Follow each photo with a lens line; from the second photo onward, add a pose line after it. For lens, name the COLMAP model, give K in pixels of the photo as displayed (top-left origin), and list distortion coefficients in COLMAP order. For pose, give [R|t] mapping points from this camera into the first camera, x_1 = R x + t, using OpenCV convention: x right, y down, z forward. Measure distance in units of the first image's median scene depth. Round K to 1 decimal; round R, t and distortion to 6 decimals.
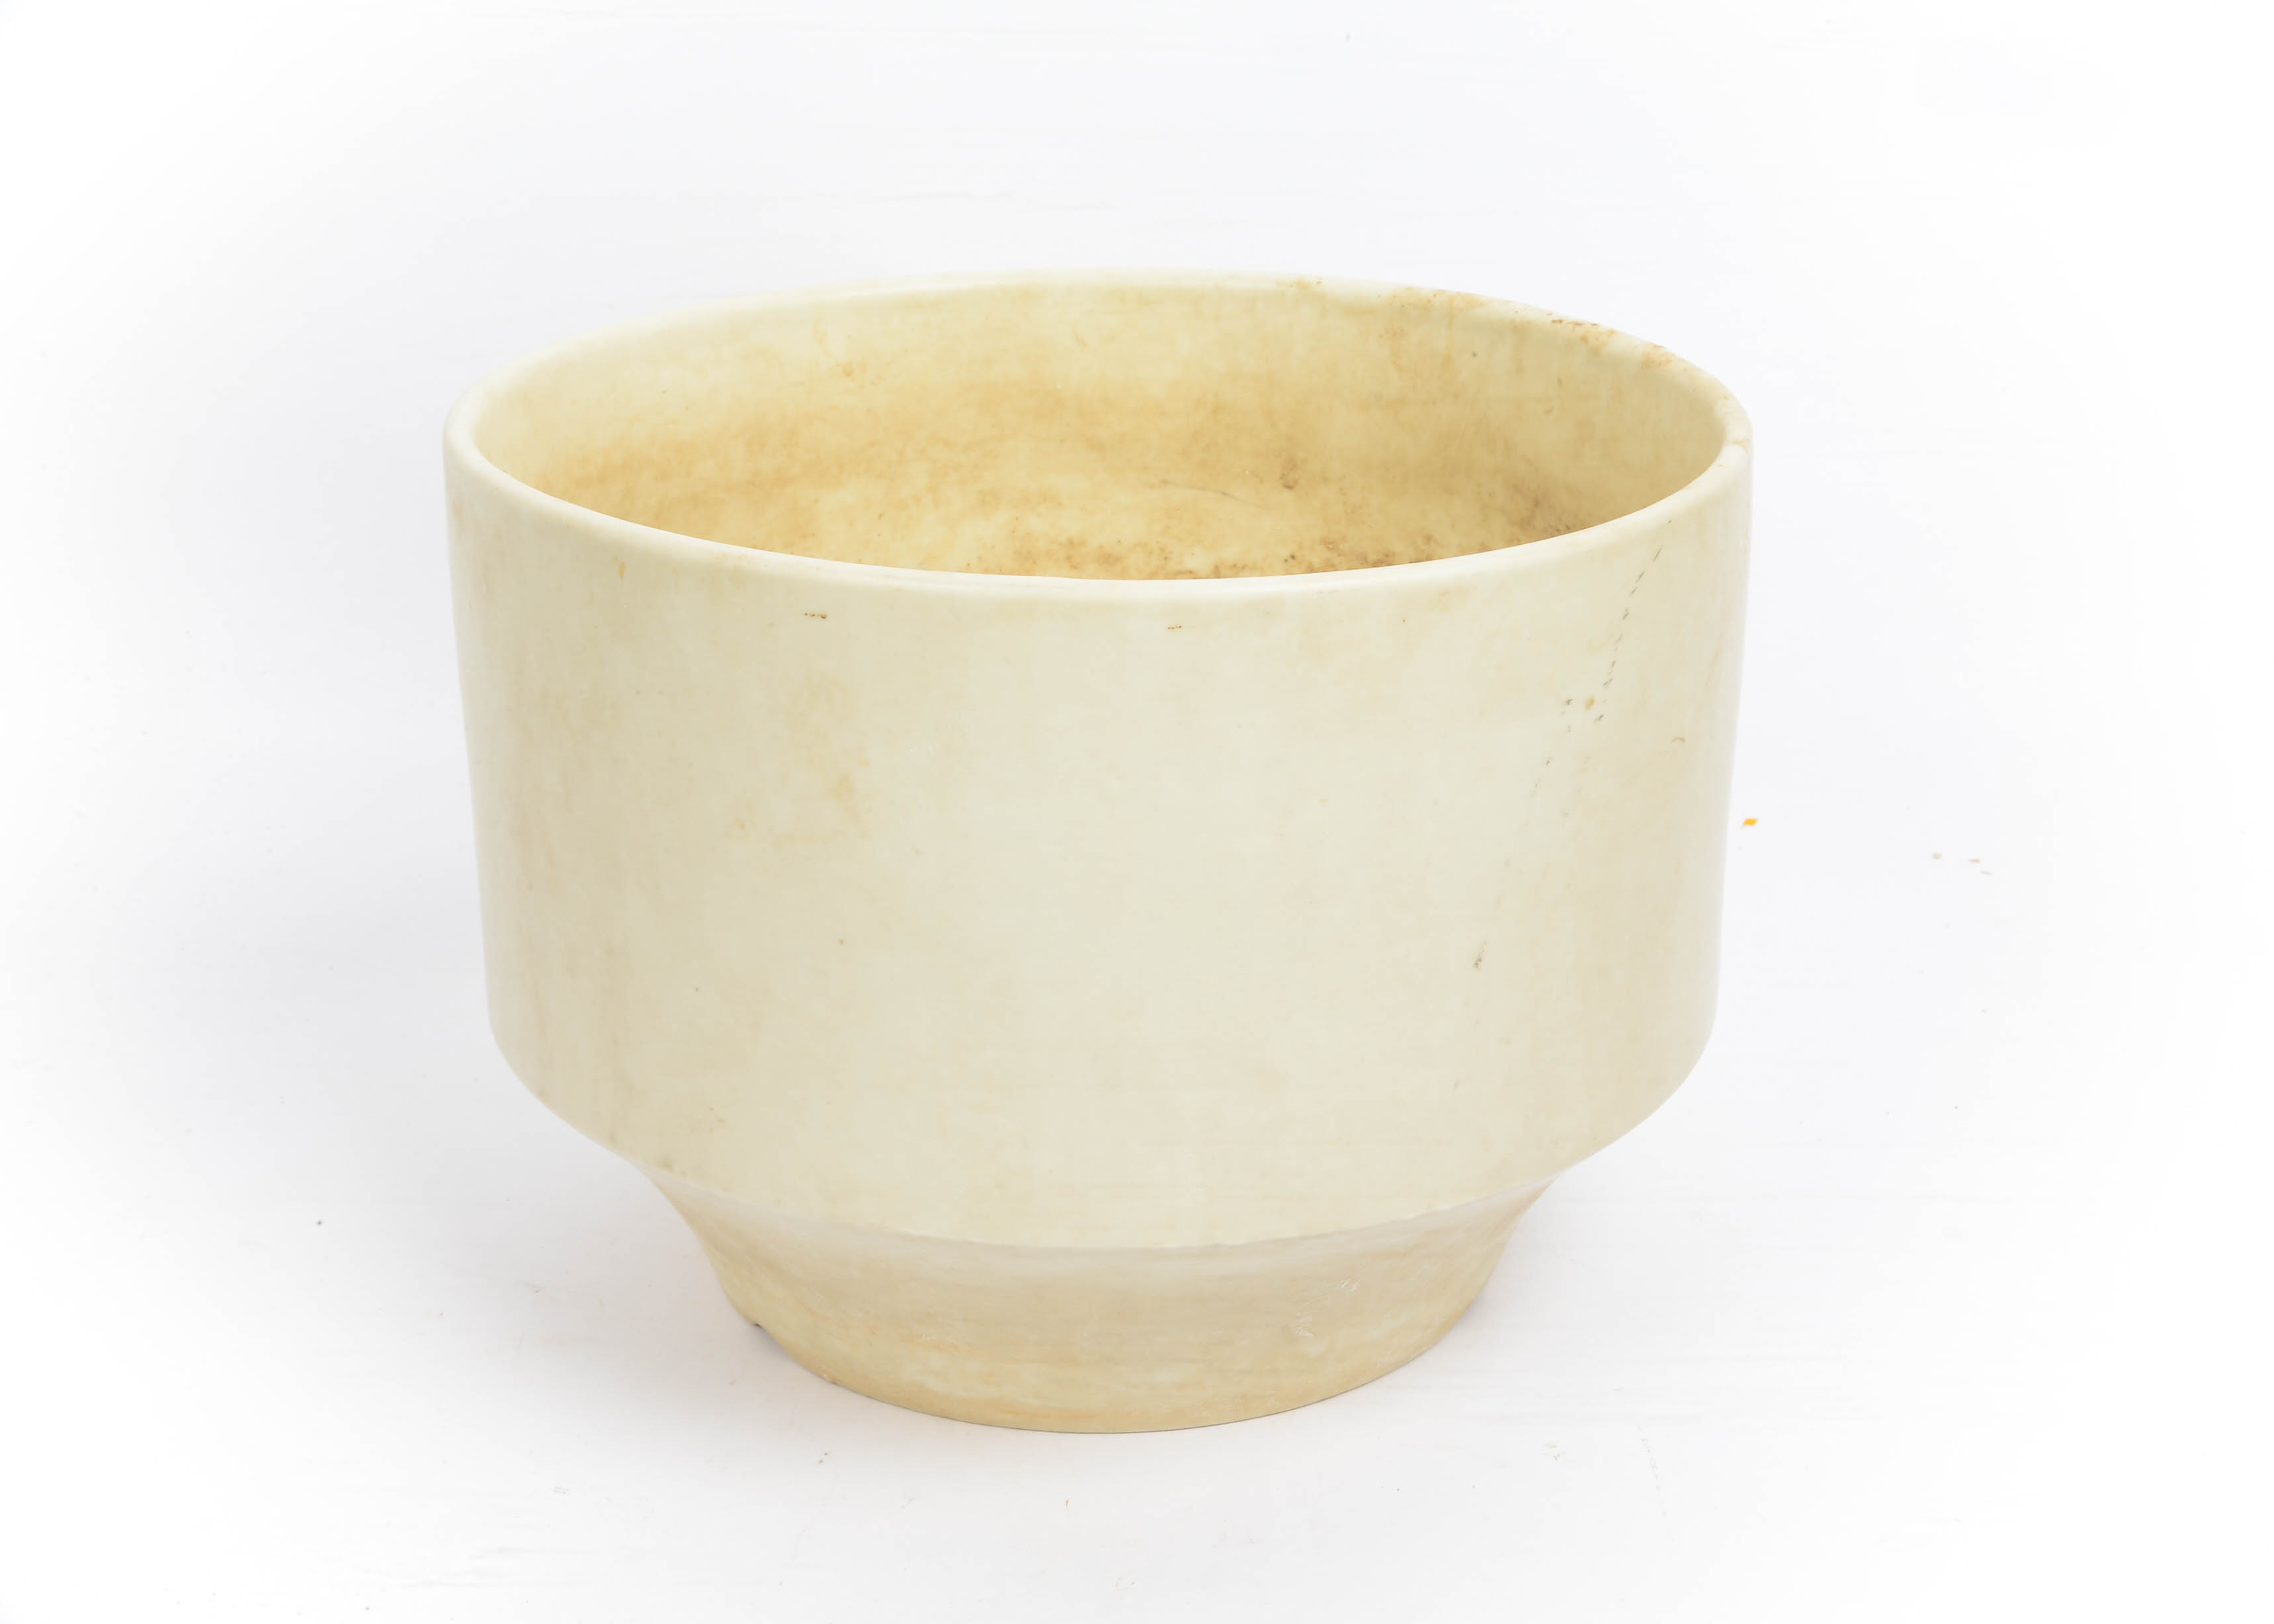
lens RADIAL K [[3500.5, 0, 1137.0], [0, 3500.5, 812.0], [0, 0, 1]] dist [0.055116, 0.100025]
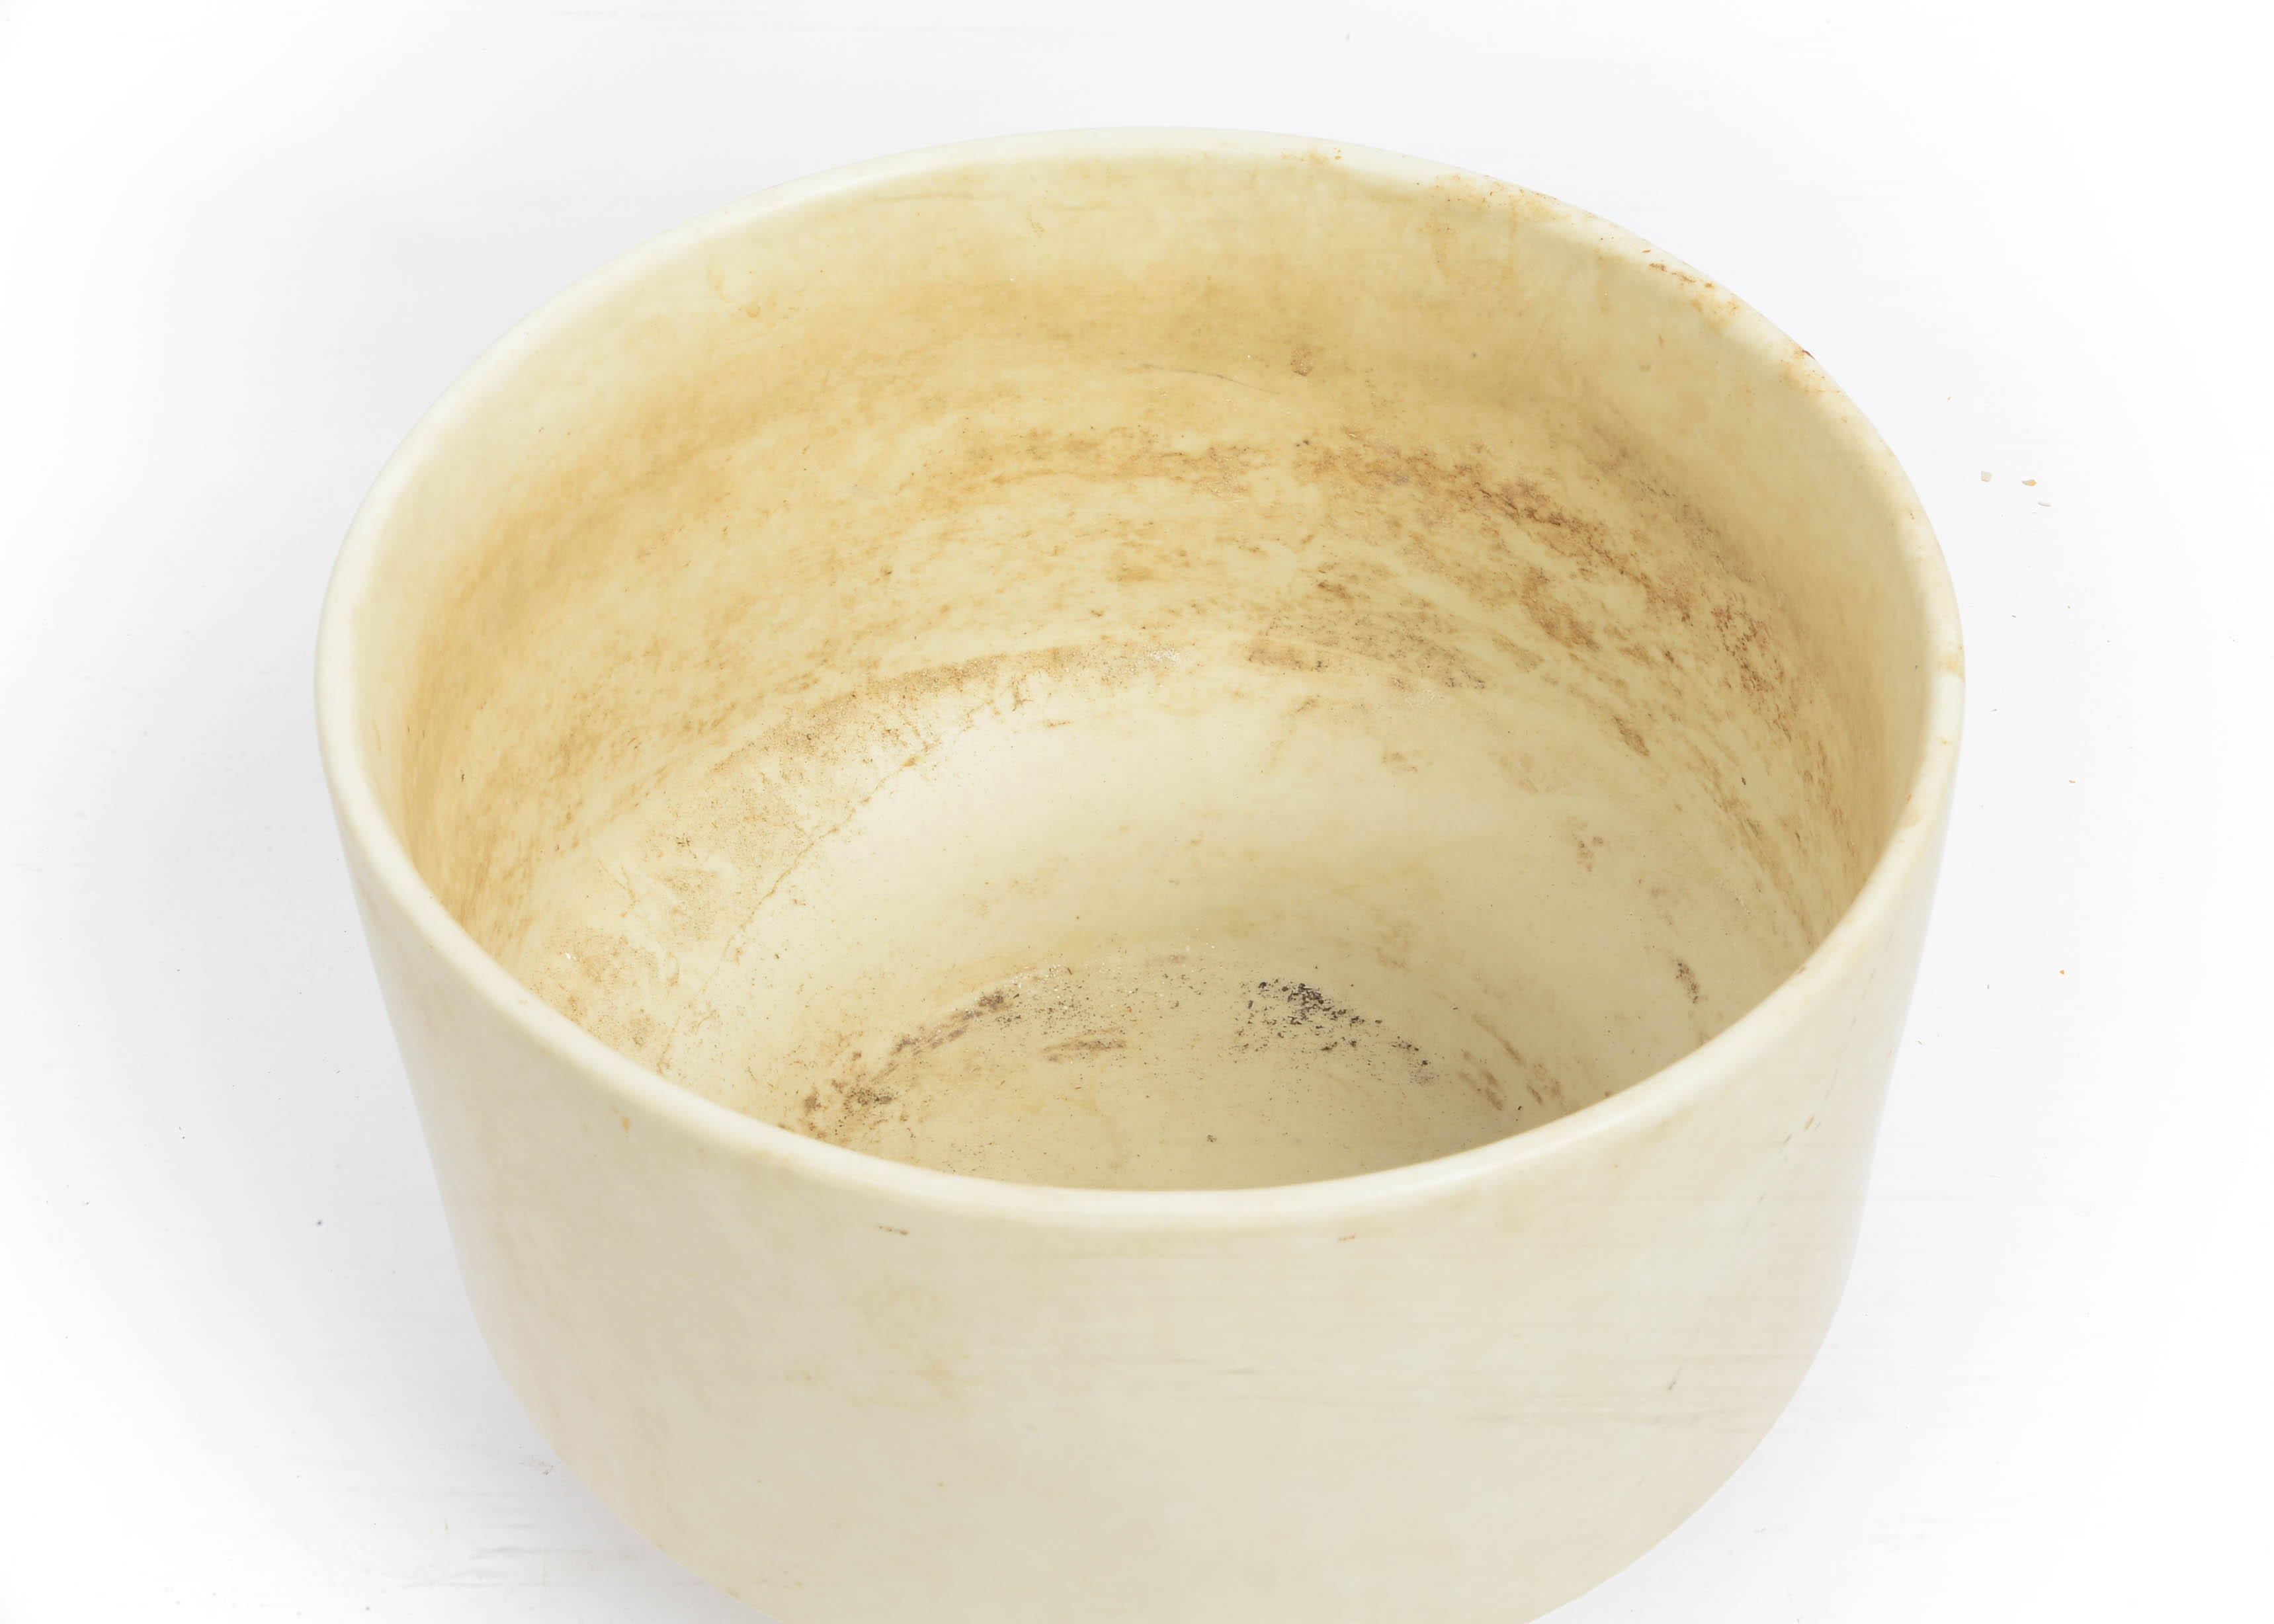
lens RADIAL K [[3500.5, 0, 1137.0], [0, 3500.5, 812.0], [0, 0, 1]] dist [0.055116, 0.100025]
pose [[0.993471, -0.094288, 0.064227, -0.057265], [0.059390, 0.908109, 0.414500, -0.343375], [-0.097408, -0.407979, 0.907780, 0.221881]]
